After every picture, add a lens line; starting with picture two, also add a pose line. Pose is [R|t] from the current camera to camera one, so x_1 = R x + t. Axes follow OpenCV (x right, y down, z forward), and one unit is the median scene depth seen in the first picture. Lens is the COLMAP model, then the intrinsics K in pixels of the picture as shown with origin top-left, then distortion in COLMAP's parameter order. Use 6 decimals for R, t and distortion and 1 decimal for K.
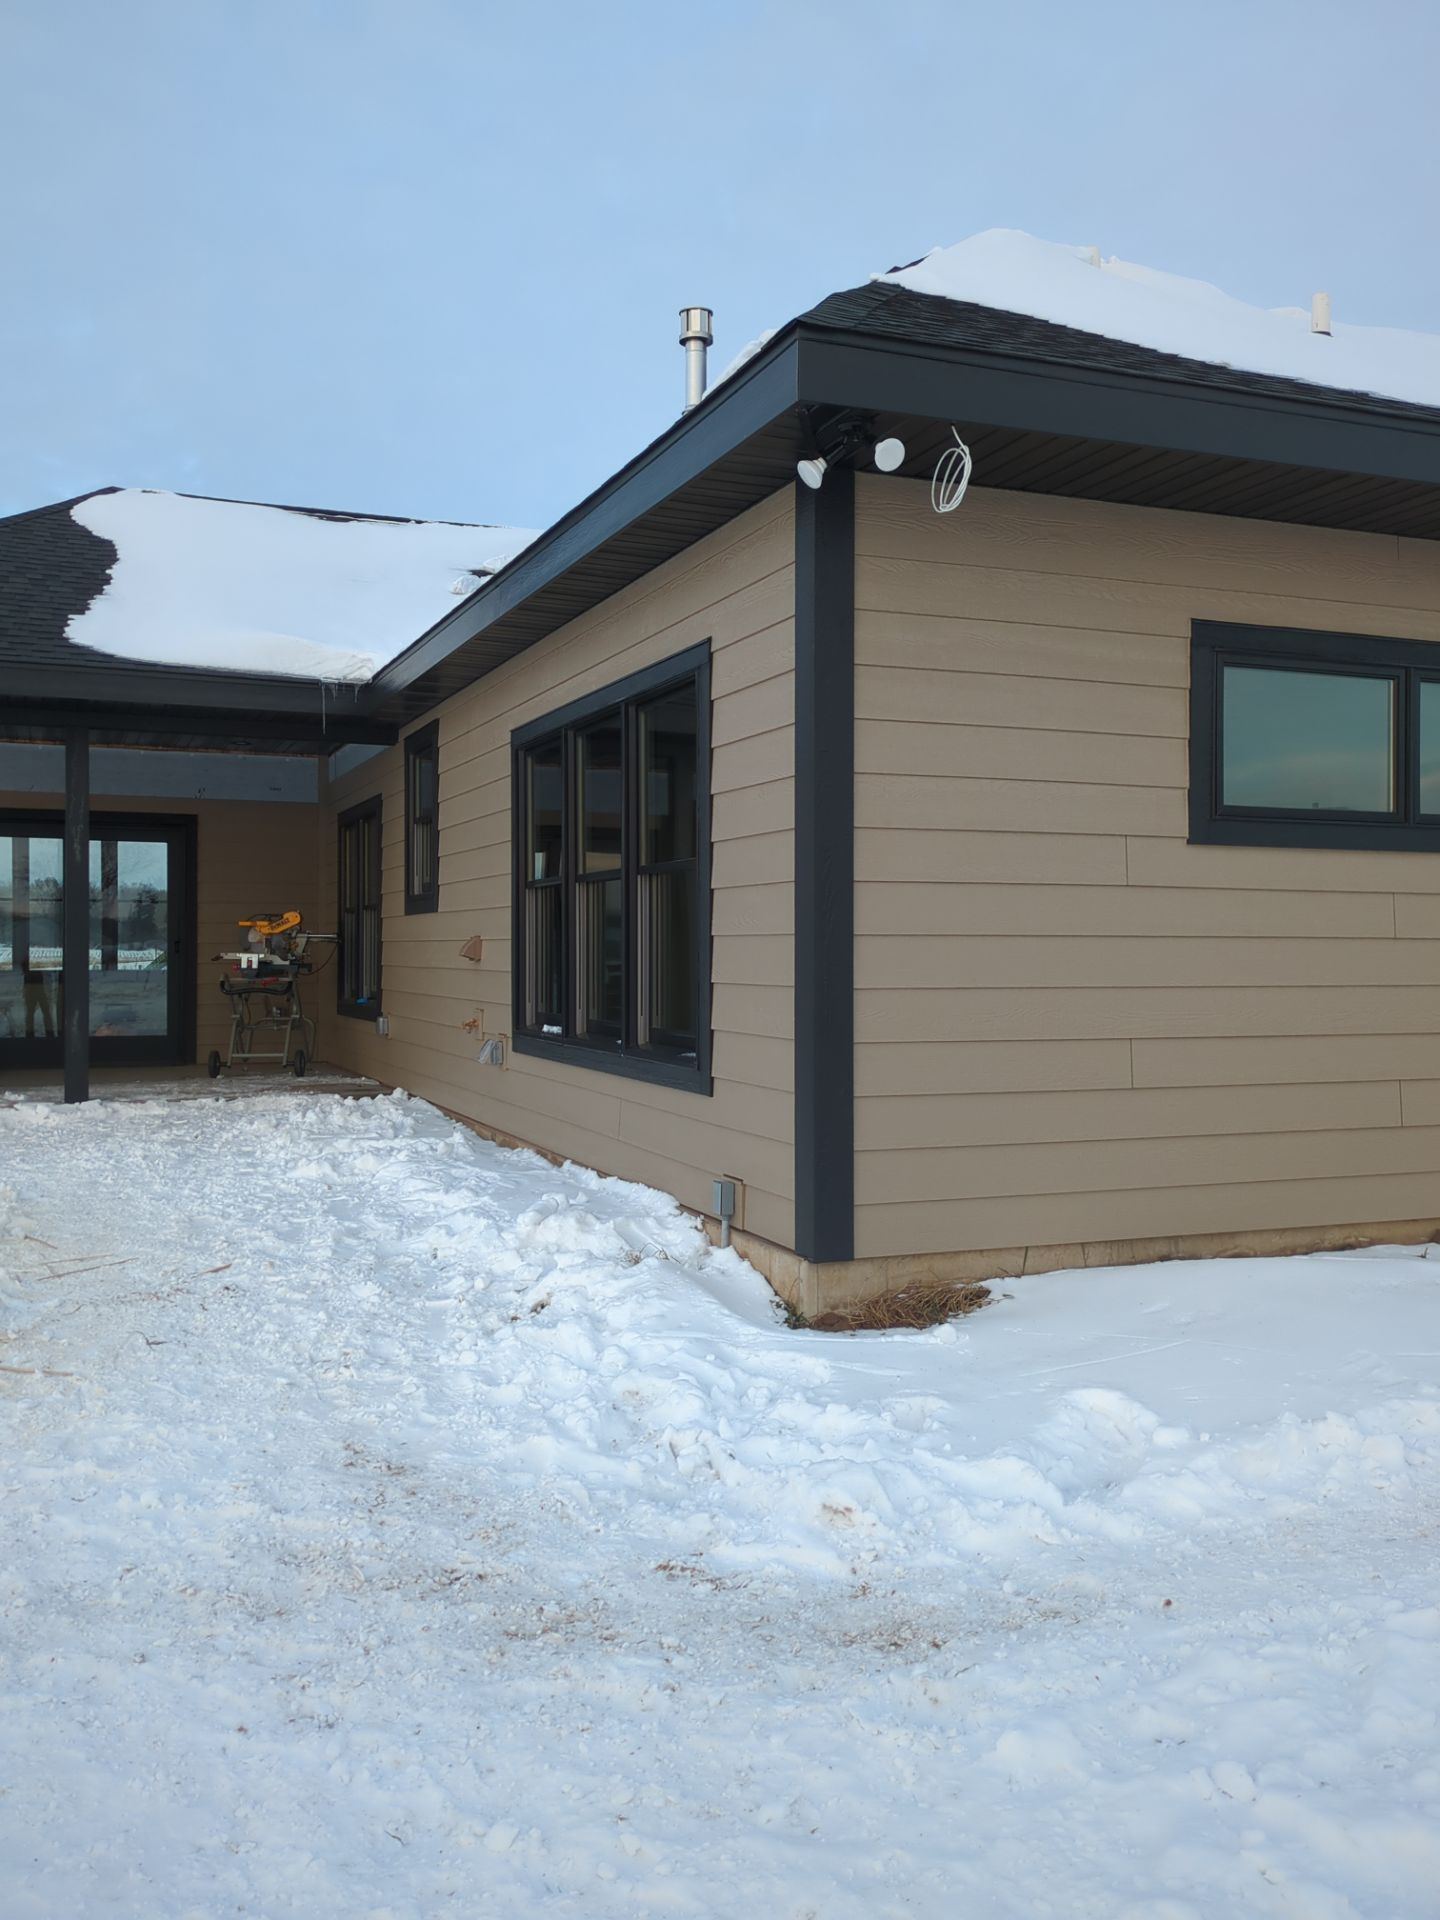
lens RADIAL K [[1651.1, 0, 721.7], [0, 1651.1, 957.5], [0, 0, 1]] dist [0.054361, -0.073705]
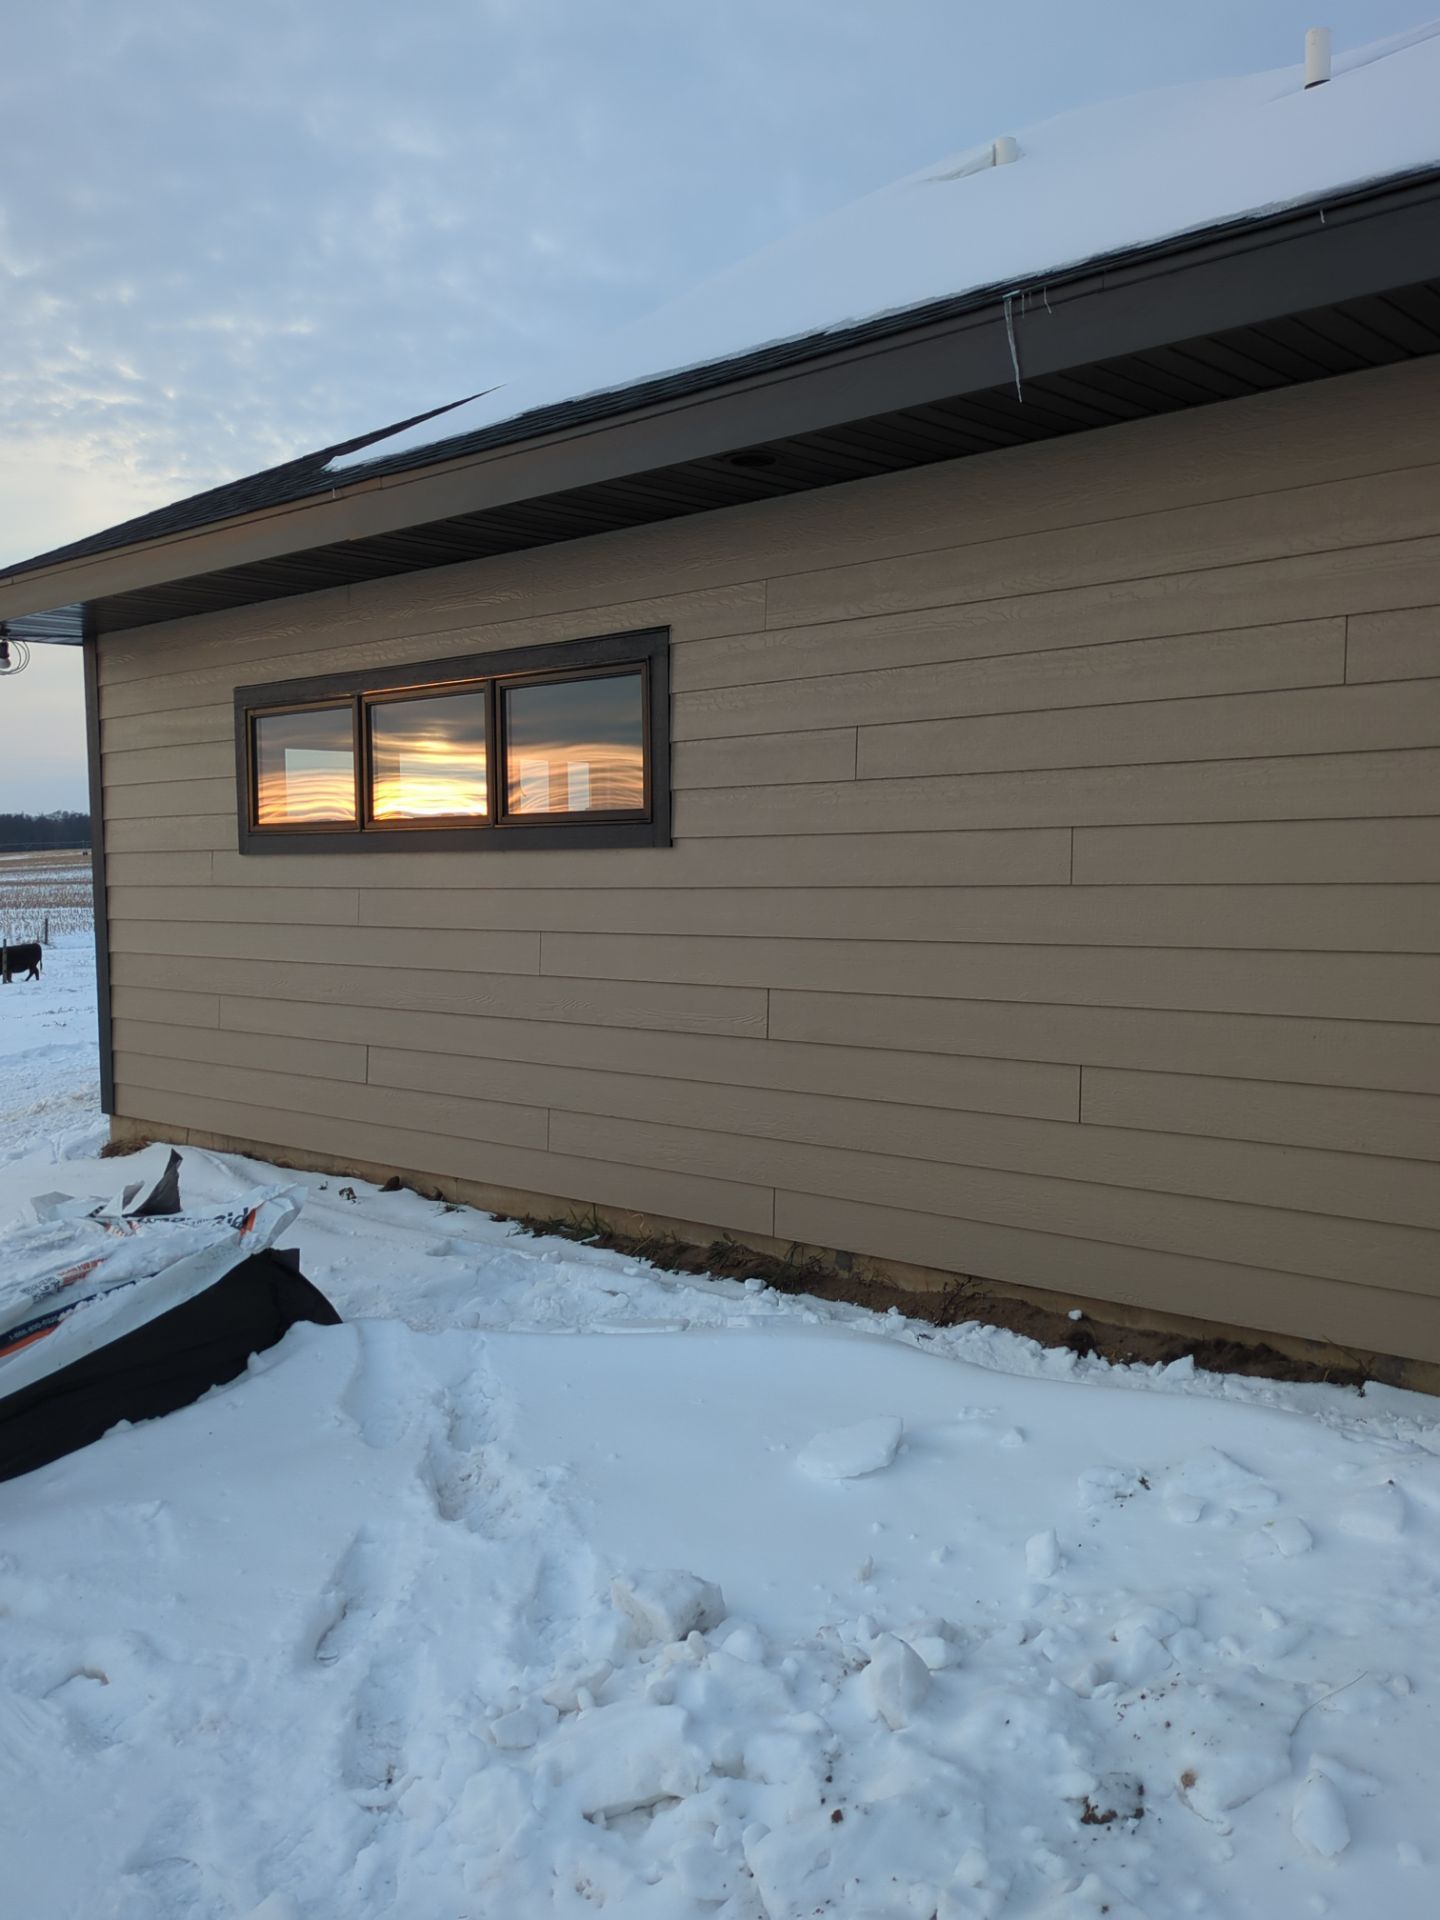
lens RADIAL K [[1493.1, 0, 720.2], [0, 1493.1, 961.7], [0, 0, 1]] dist [0.031383, -0.000961]
pose [[0.493418, 0.047132, -0.868514, 2.033855], [0.007739, 0.998253, 0.058569, -0.065271], [0.869758, -0.035620, 0.492192, 0.968716]]
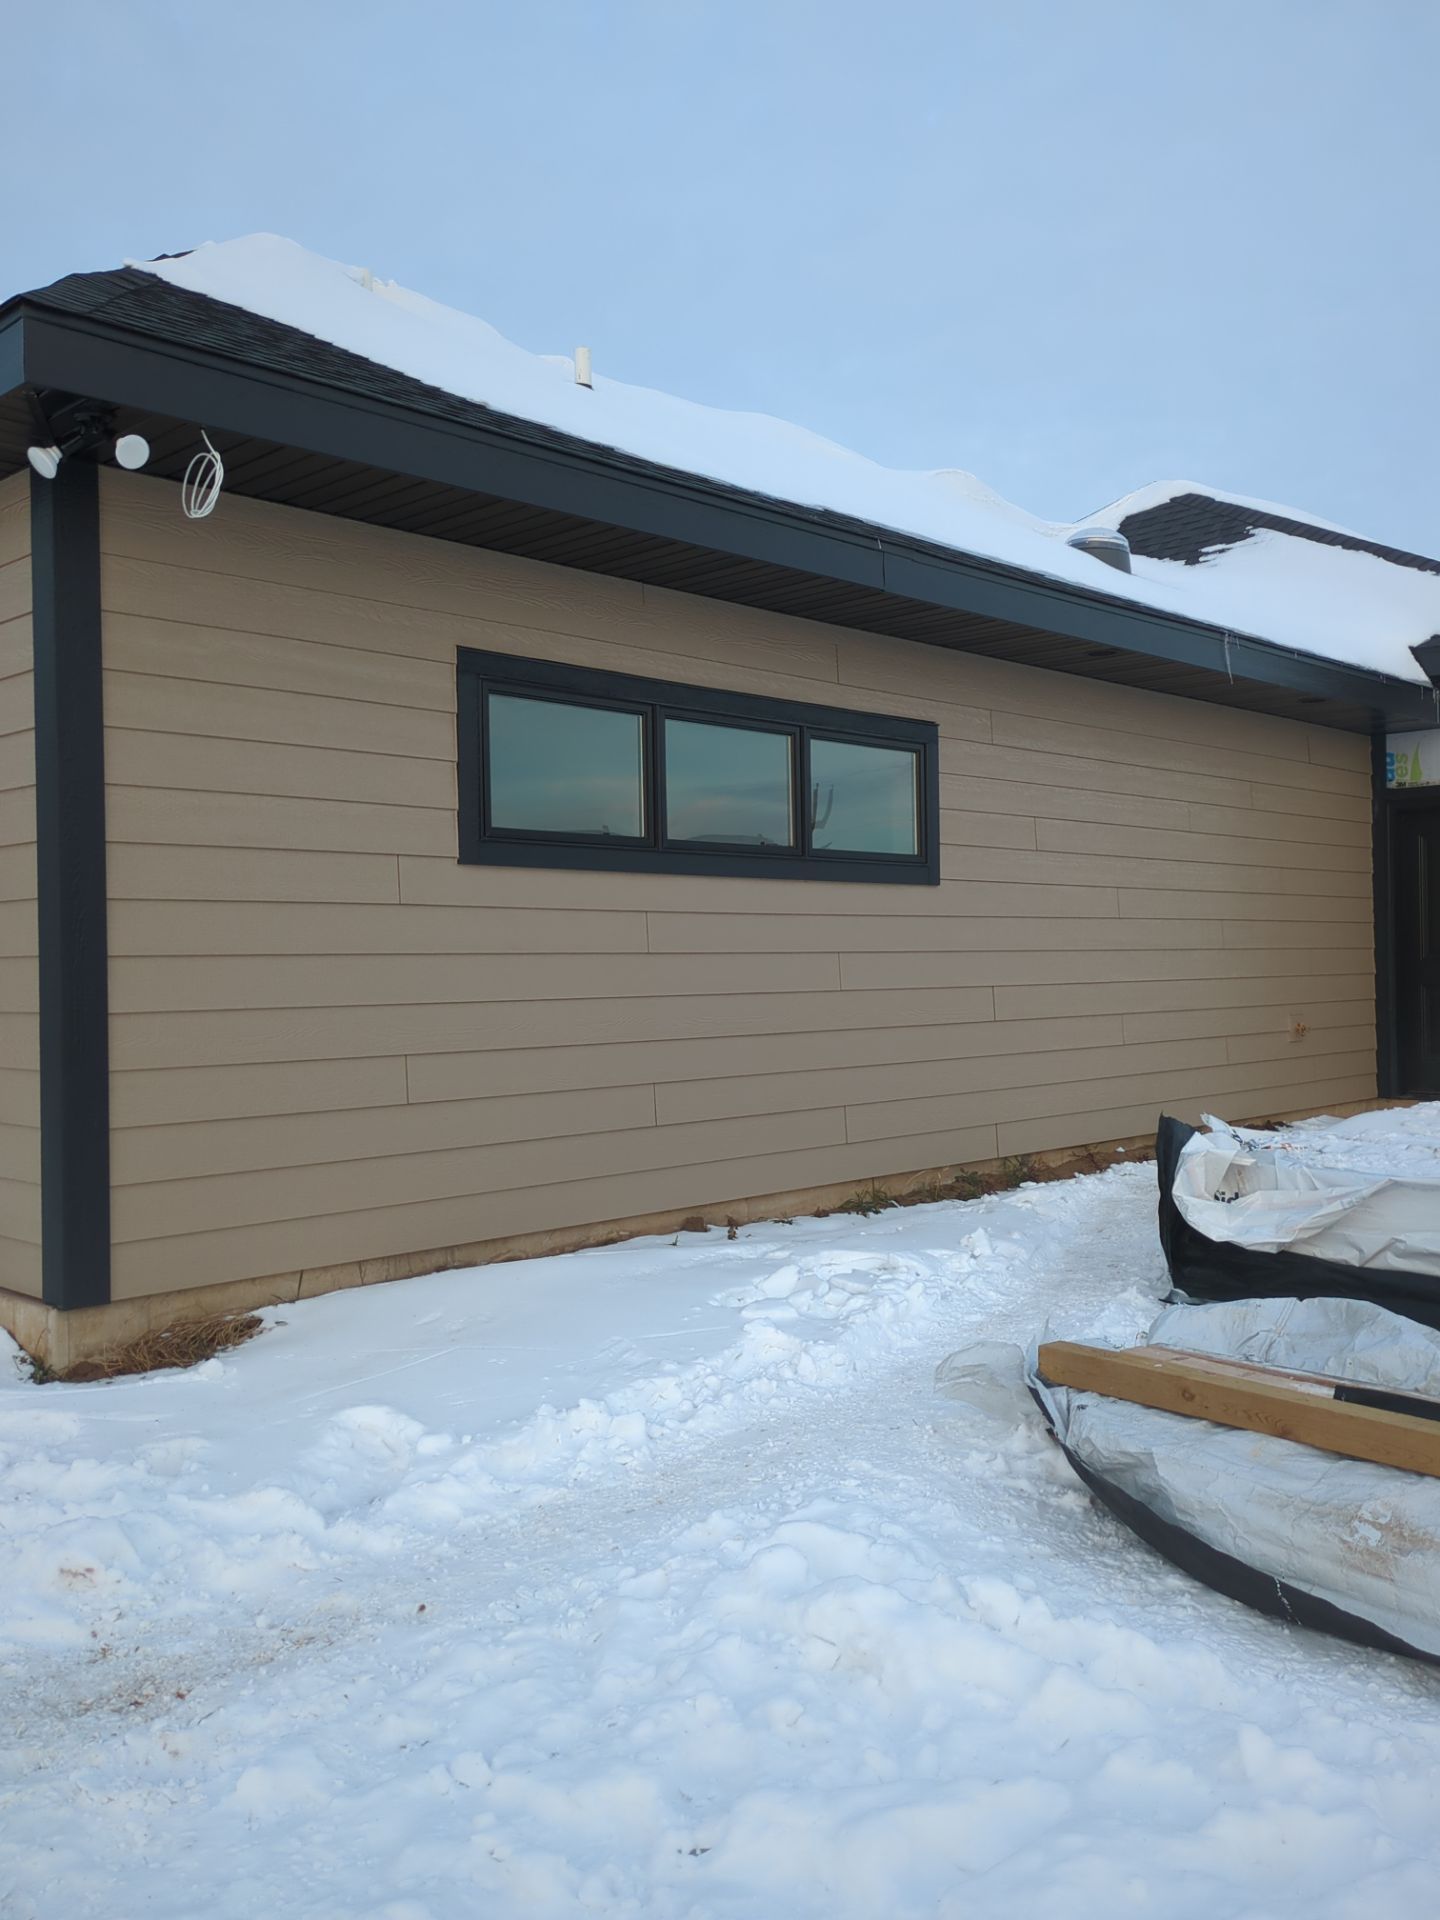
lens RADIAL K [[1651.1, 0, 730.3], [0, 1651.1, 959.1], [0, 0, 1]] dist [0.054361, -0.073705]
pose [[0.910725, -0.012688, 0.412819, 0.013354], [0.016518, 0.999847, -0.005712, -0.000792], [-0.412683, 0.012021, 0.910795, -0.007026]]
